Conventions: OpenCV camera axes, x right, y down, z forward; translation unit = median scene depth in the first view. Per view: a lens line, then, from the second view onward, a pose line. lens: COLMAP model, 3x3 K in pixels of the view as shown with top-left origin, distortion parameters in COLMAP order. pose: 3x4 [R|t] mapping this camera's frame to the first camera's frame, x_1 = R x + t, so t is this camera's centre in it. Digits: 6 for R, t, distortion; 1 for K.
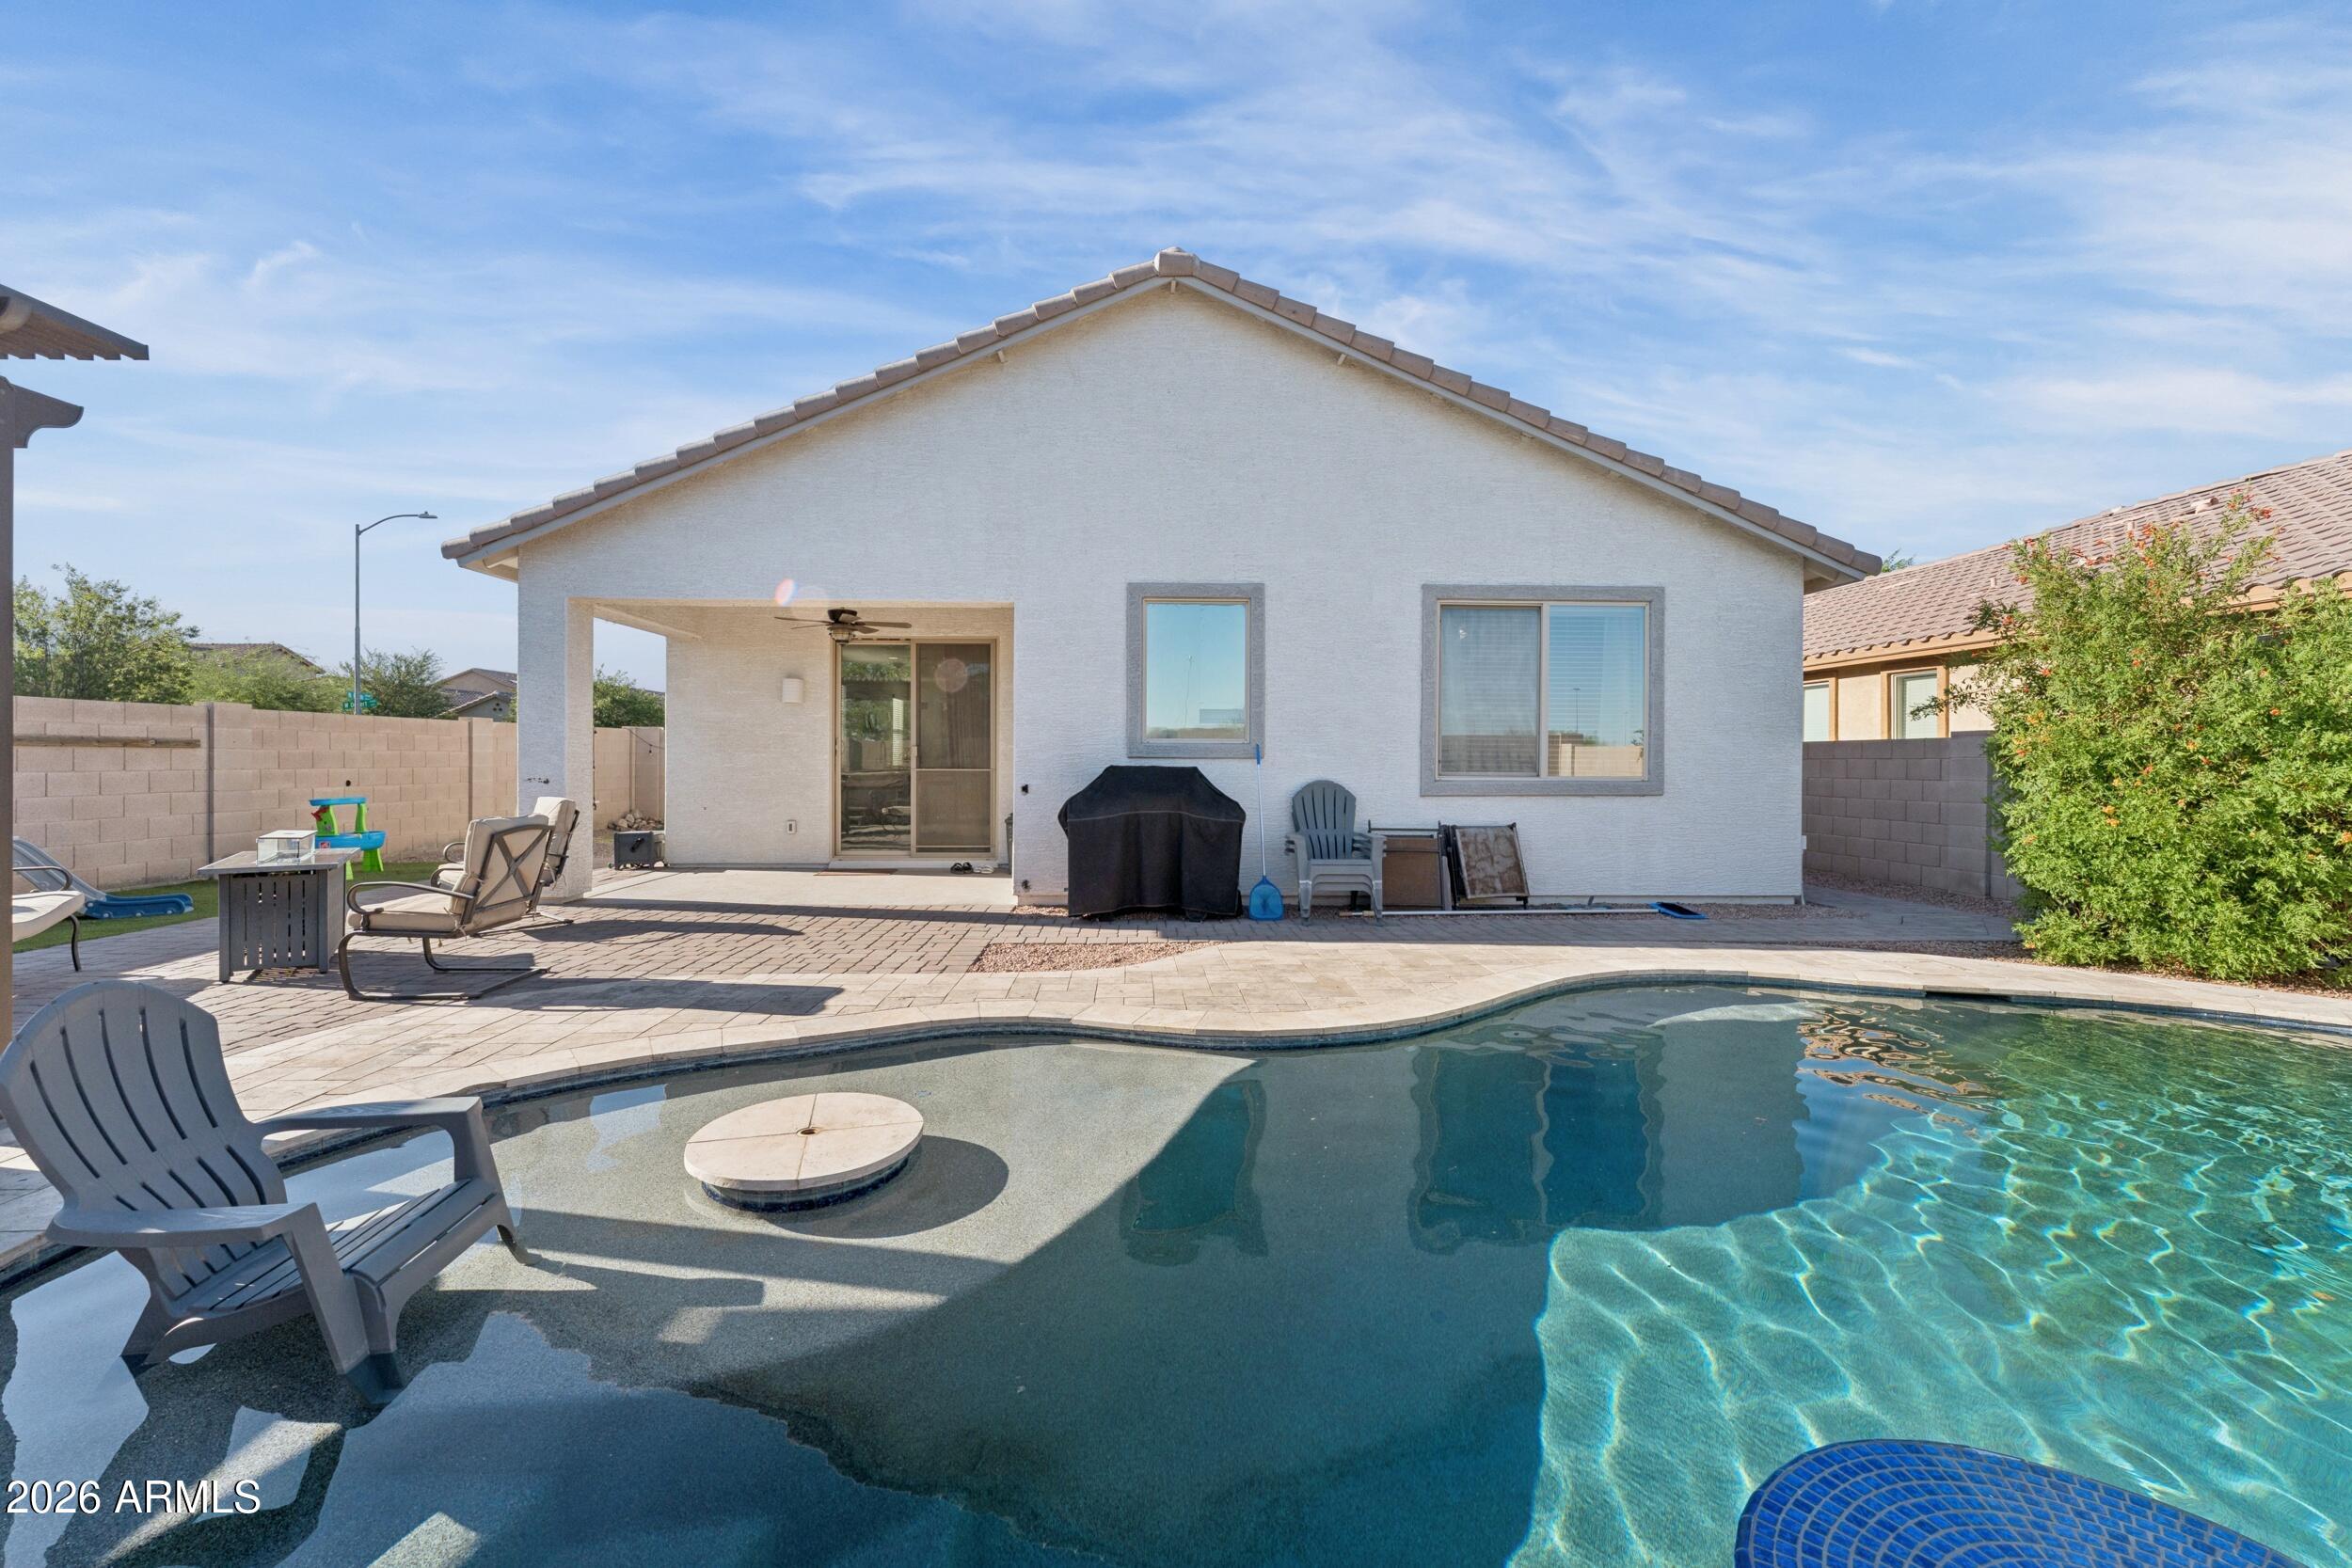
lens RADIAL K [[958.8, 0, 1148.8], [0, 958.8, 764.6], [0, 0, 1]] dist [0.001102, 0.000673]
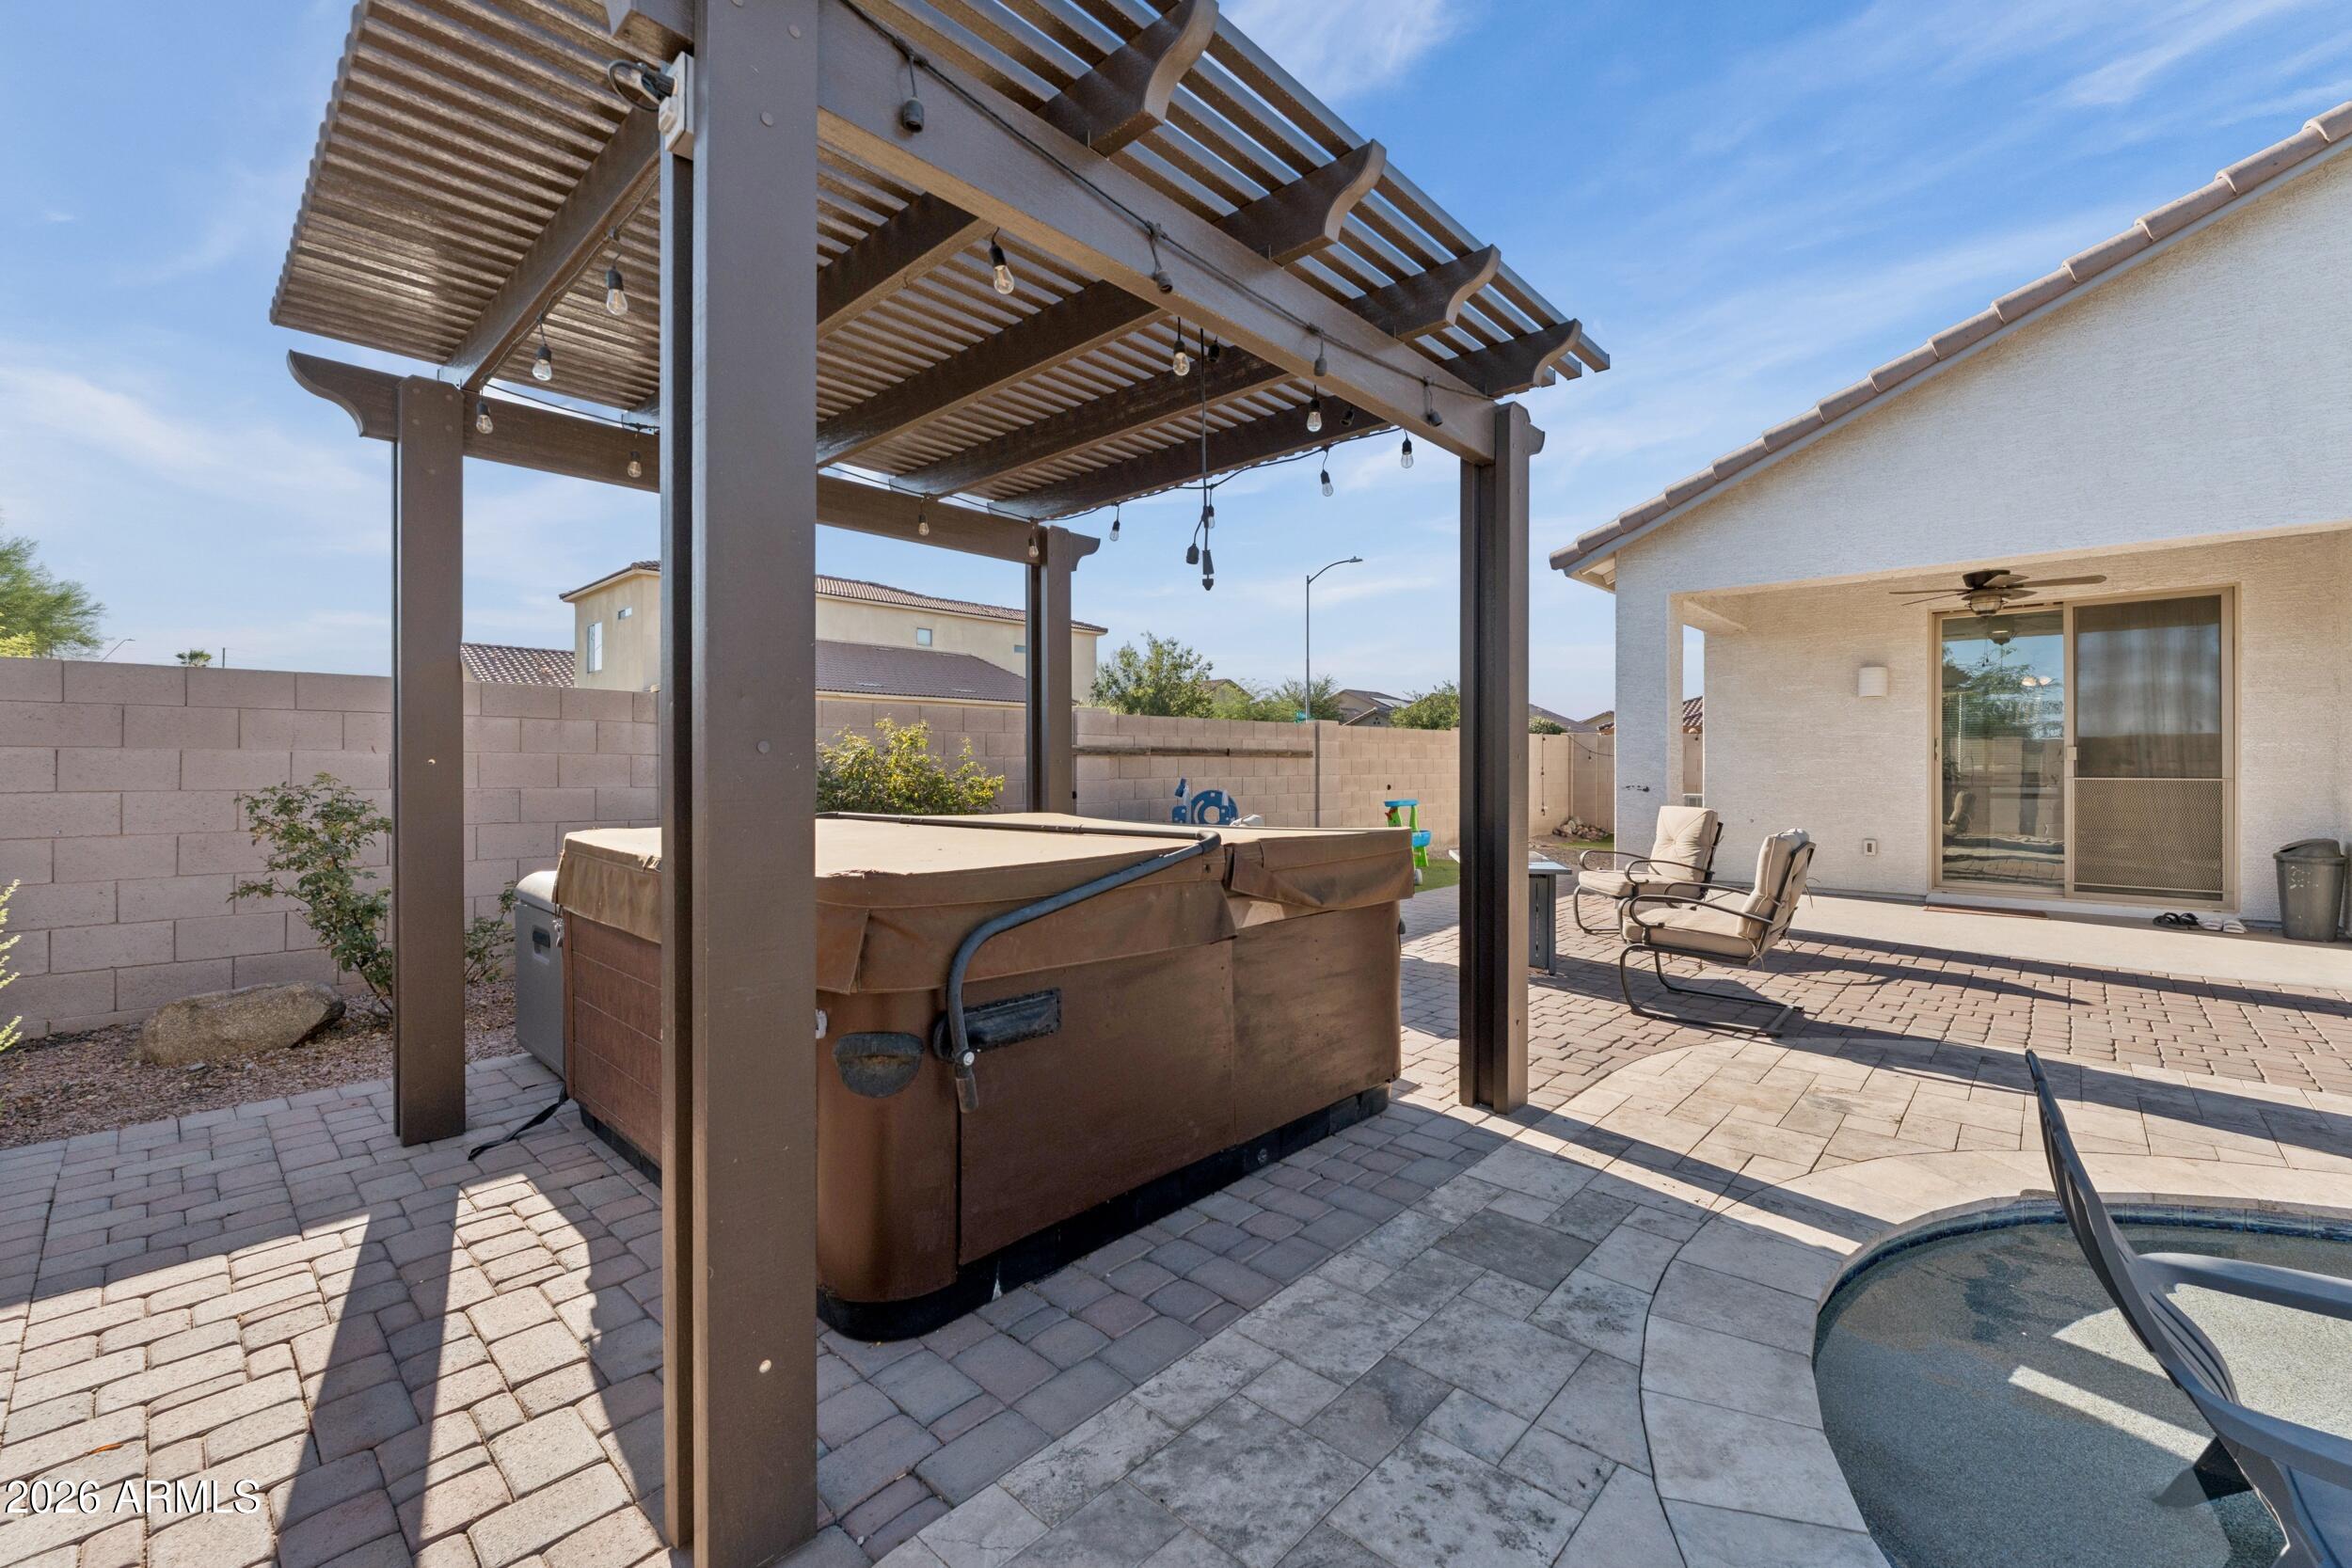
lens RADIAL K [[958.8, 0, 1160.6], [0, 958.8, 772.1], [0, 0, 1]] dist [0.001102, 0.000673]
pose [[0.710416, 0.001948, -0.703779, -0.292222], [-0.000386, 0.999997, 0.002379, -0.001699], [0.703781, -0.001418, 0.710415, -0.020074]]
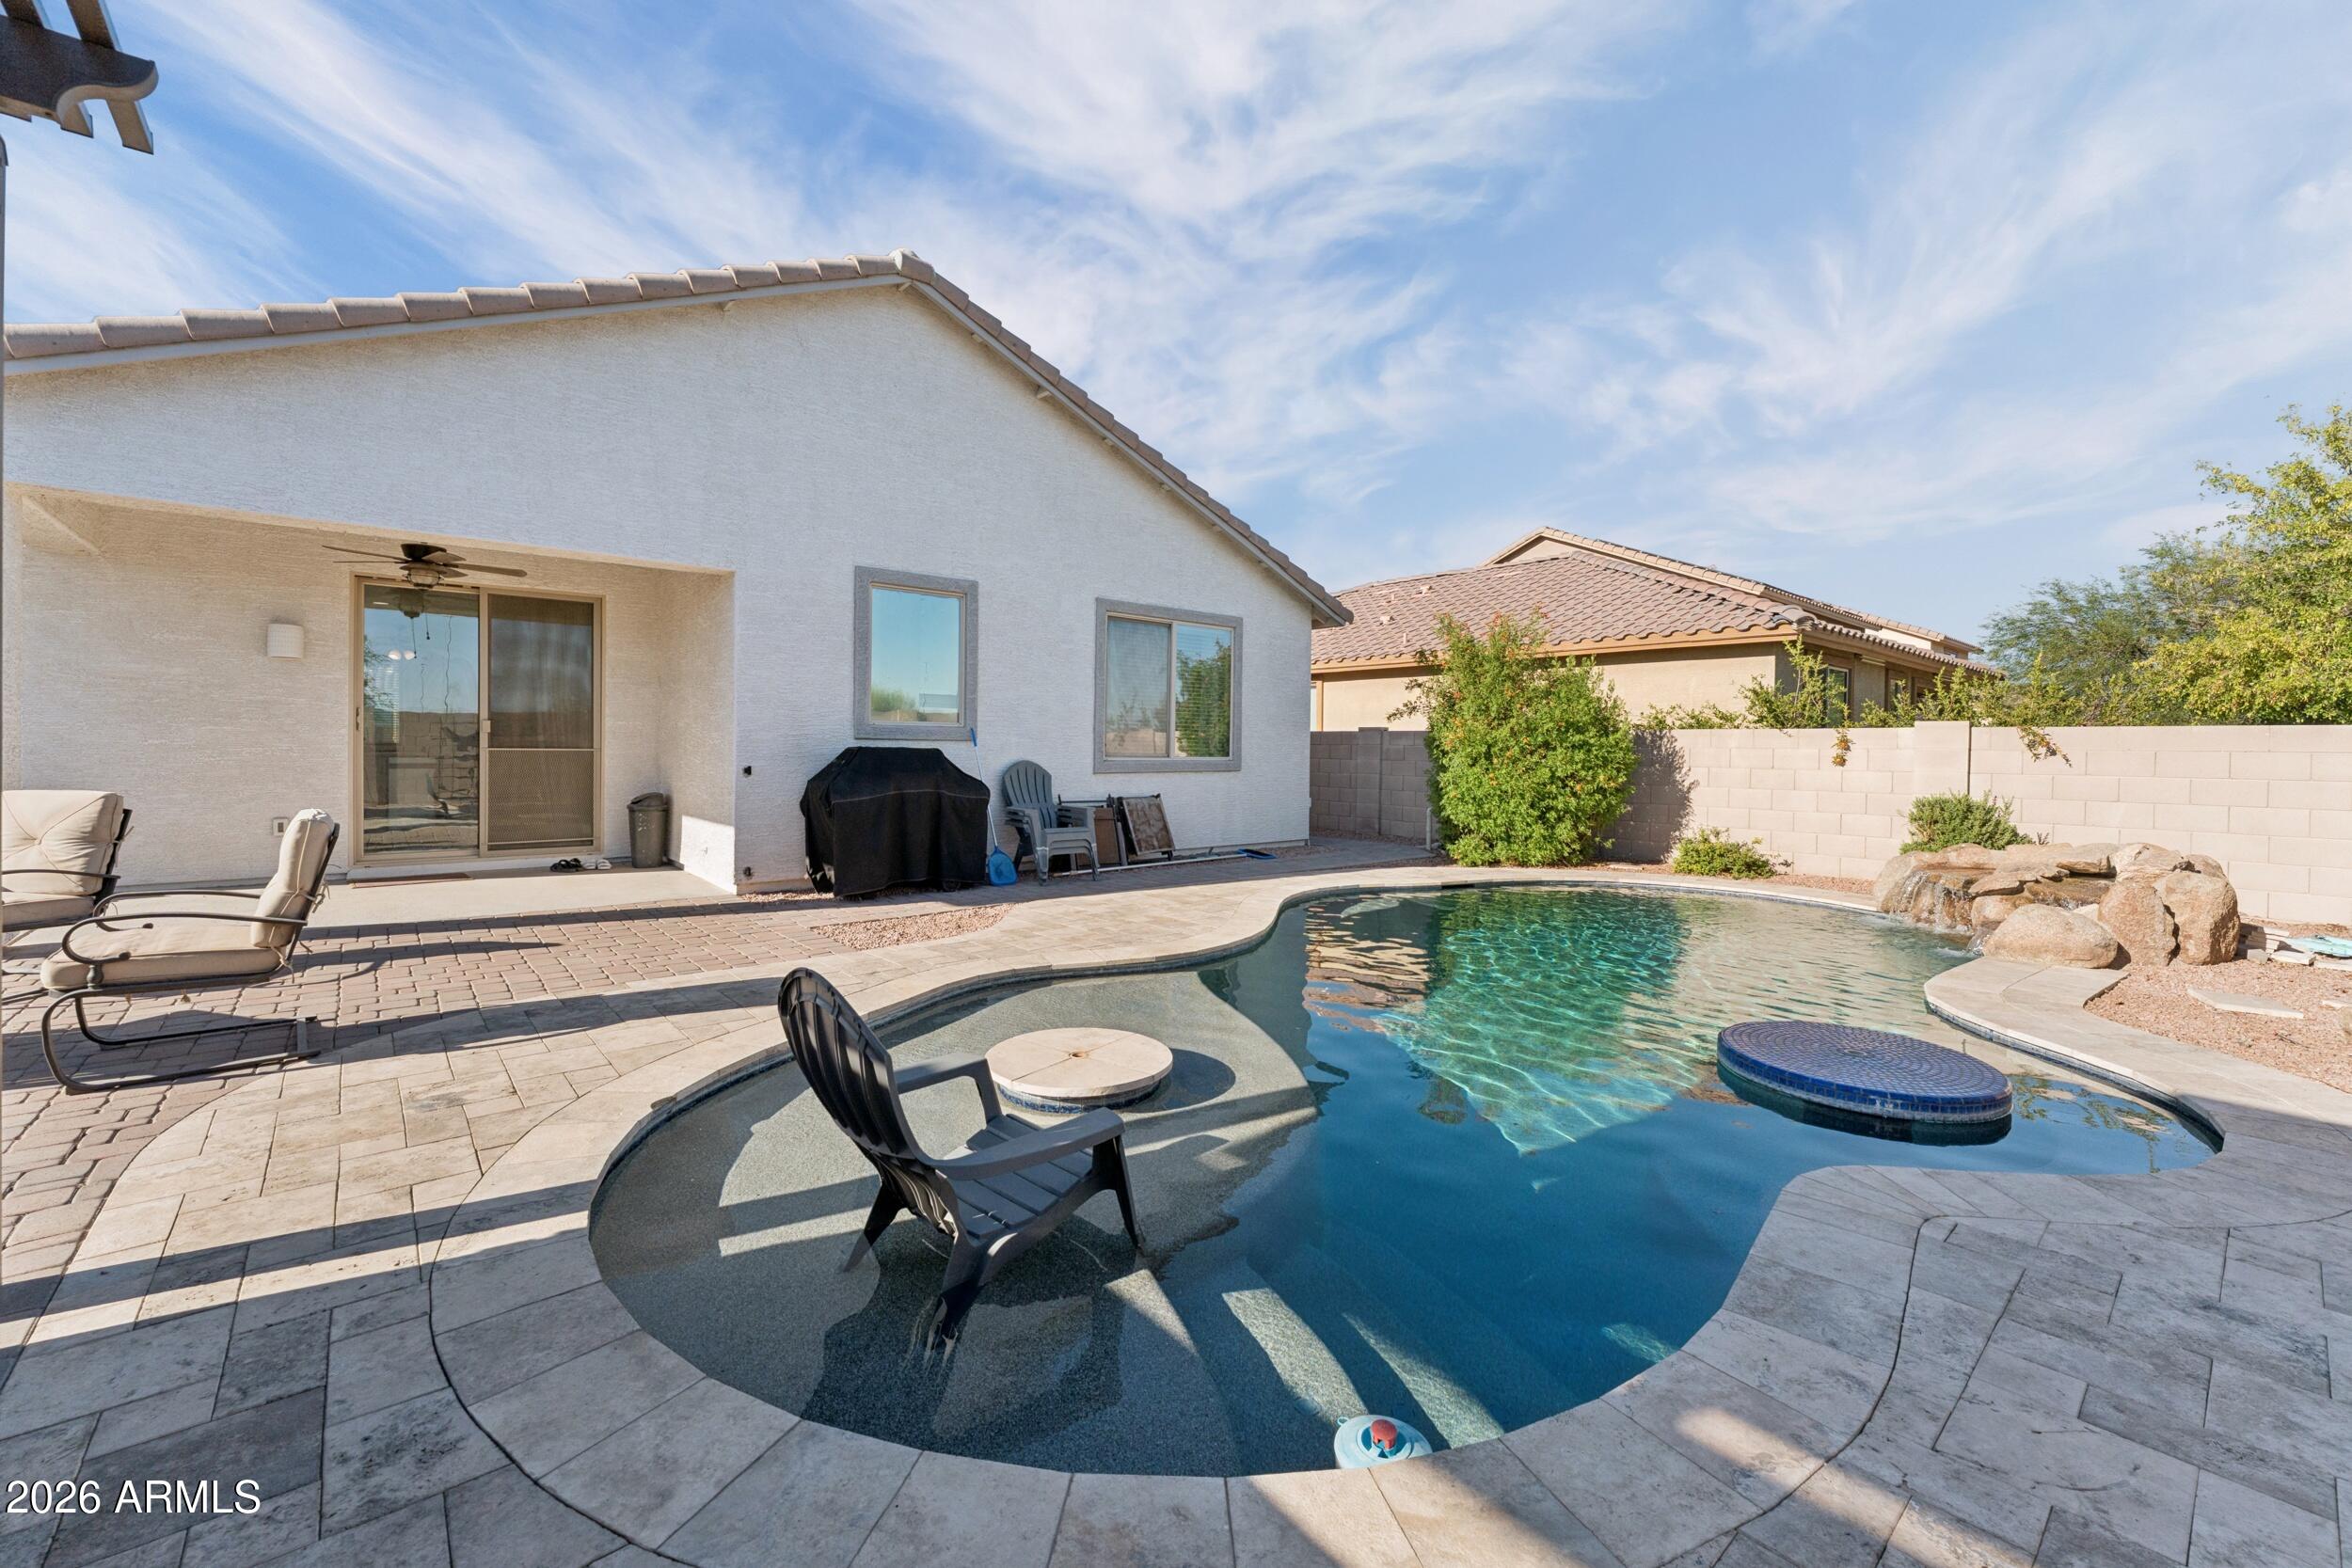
lens RADIAL K [[958.8, 0, 1186.7], [0, 958.8, 758.8], [0, 0, 1]] dist [0.001102, 0.000673]
pose [[0.775045, -0.002234, 0.631903, -0.391602], [-0.007457, 0.999892, 0.012680, -0.001786], [-0.631863, -0.014540, 0.774944, -0.005967]]
